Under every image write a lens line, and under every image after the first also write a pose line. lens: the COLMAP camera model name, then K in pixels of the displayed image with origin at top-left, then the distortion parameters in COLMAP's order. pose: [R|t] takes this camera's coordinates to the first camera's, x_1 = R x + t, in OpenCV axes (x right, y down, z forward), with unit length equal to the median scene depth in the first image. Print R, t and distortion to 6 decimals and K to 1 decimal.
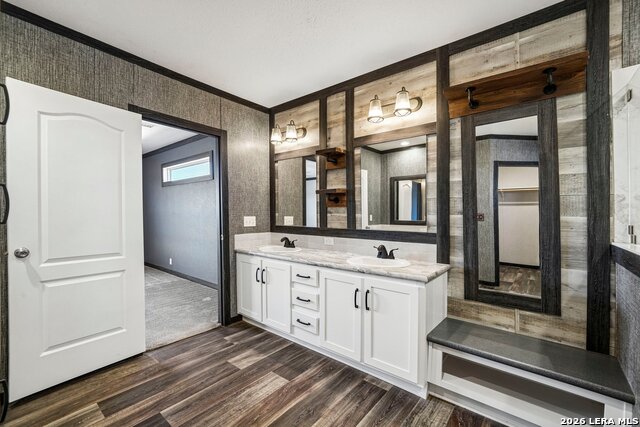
lens RADIAL K [[269.1, 0, 313.3], [0, 269.1, 216.8], [0, 0, 1]] dist [0.001443, 0.002746]
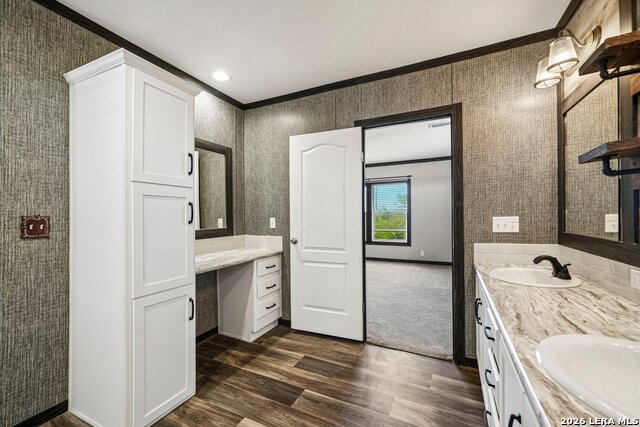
lens RADIAL K [[269.1, 0, 316.1], [0, 269.1, 216.7], [0, 0, 1]] dist [0.001443, 0.002746]
pose [[0.214924, -0.012096, -0.976556, 0.366966], [0.006600, 0.999918, -0.010933, 0.003299], [0.976608, -0.004096, 0.214987, 0.518714]]
